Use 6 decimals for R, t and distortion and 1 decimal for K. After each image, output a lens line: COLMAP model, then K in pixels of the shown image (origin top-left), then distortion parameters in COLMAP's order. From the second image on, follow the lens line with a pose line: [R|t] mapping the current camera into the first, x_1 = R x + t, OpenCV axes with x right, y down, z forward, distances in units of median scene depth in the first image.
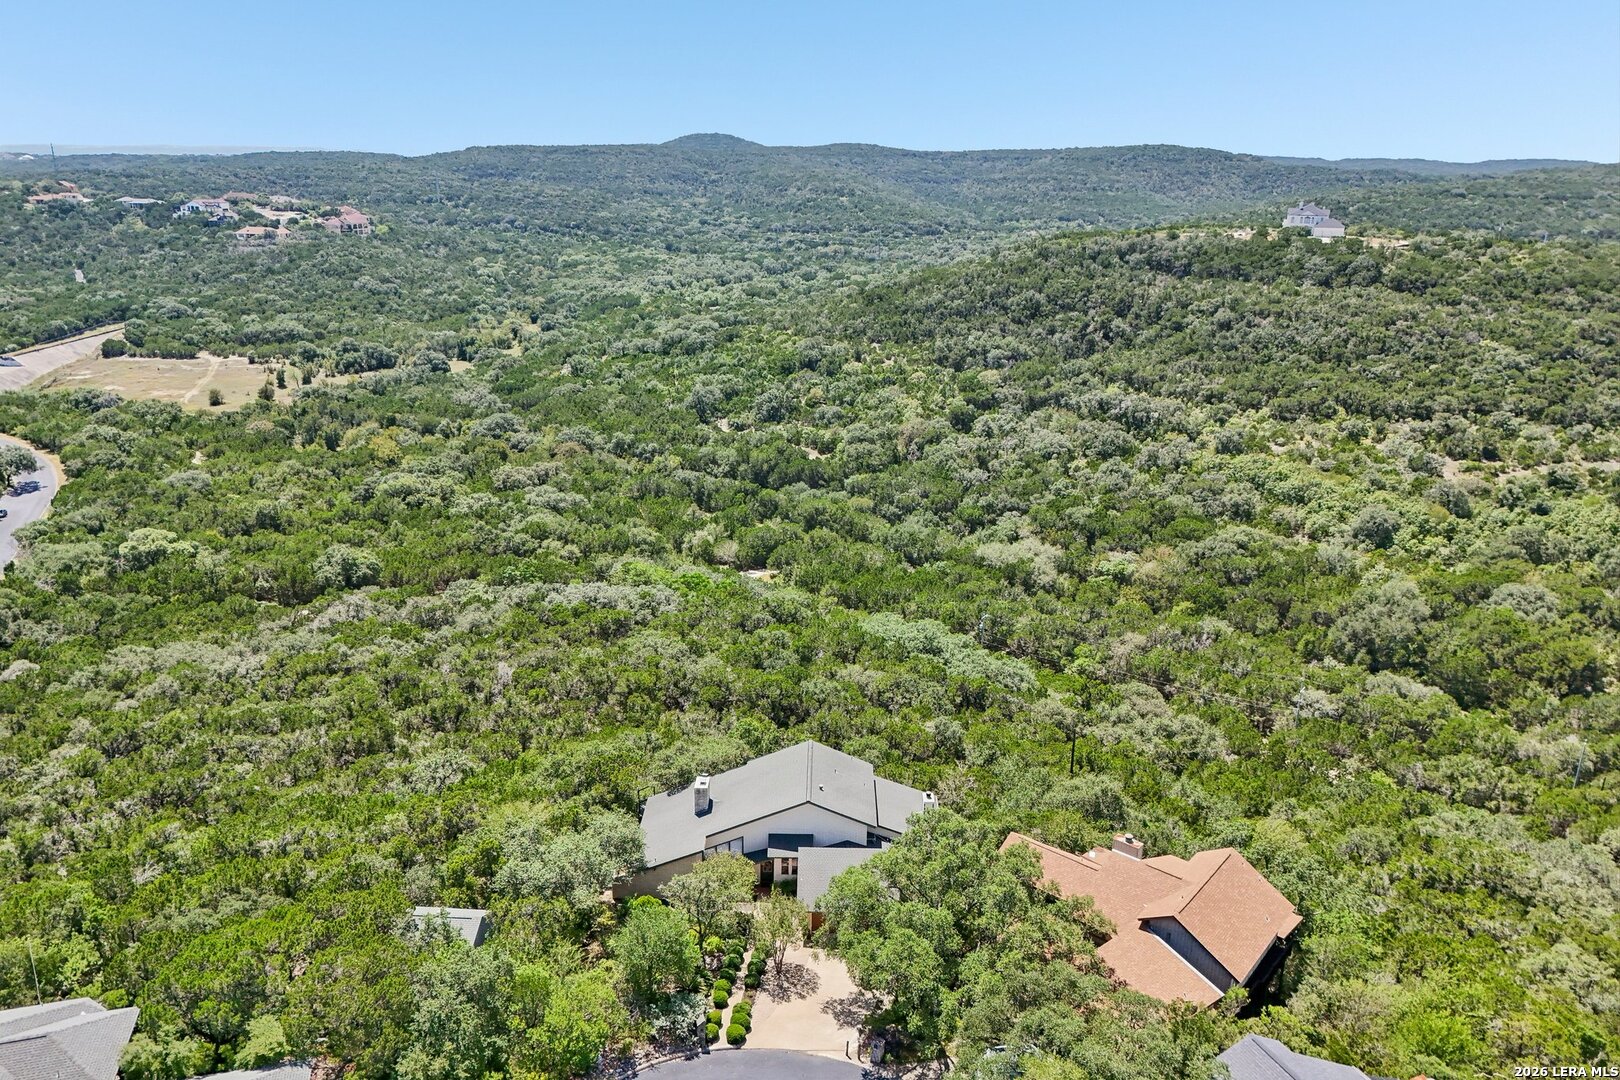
lens RADIAL K [[1177.7, 0, 810.0], [0, 1177.7, 540.0], [0, 0, 1]] dist [0.055180, -0.045486]
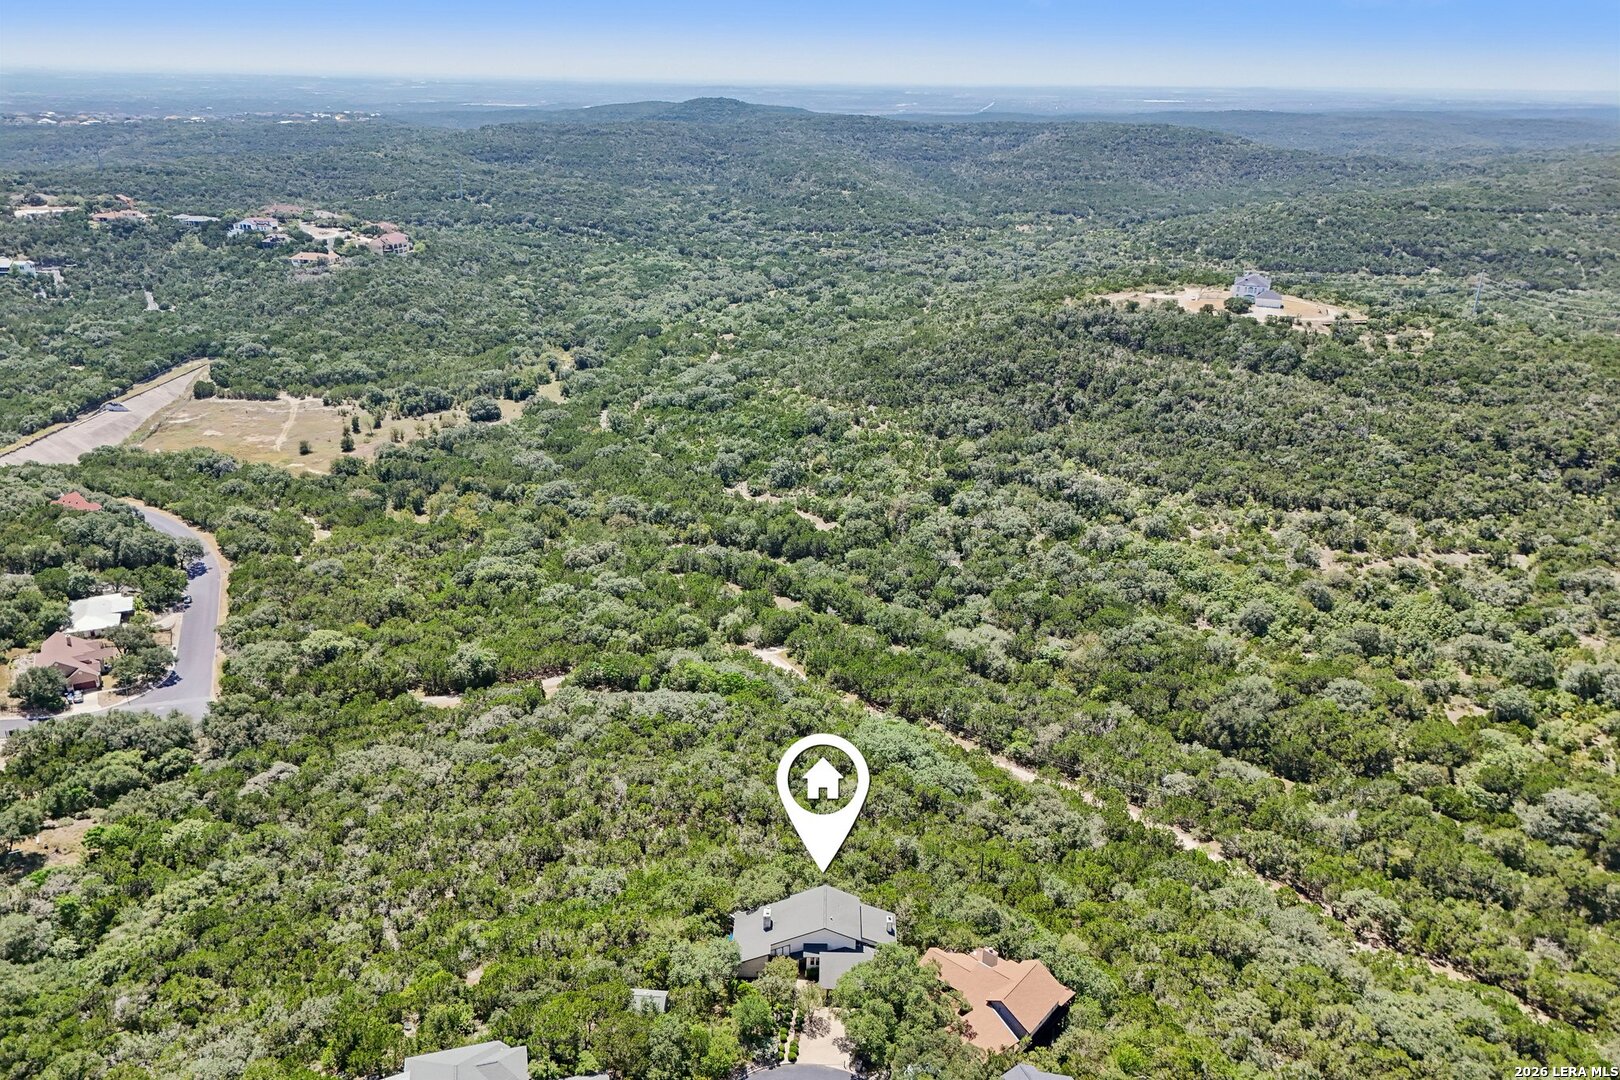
lens RADIAL K [[1177.7, 0, 810.0], [0, 1177.7, 540.0], [0, 0, 1]] dist [0.055180, -0.045486]
pose [[0.999989, 0.004597, 0.000072, -0.007150], [-0.004594, 0.998489, 0.054751, -0.128232], [0.000180, -0.054751, 0.998500, -0.220443]]
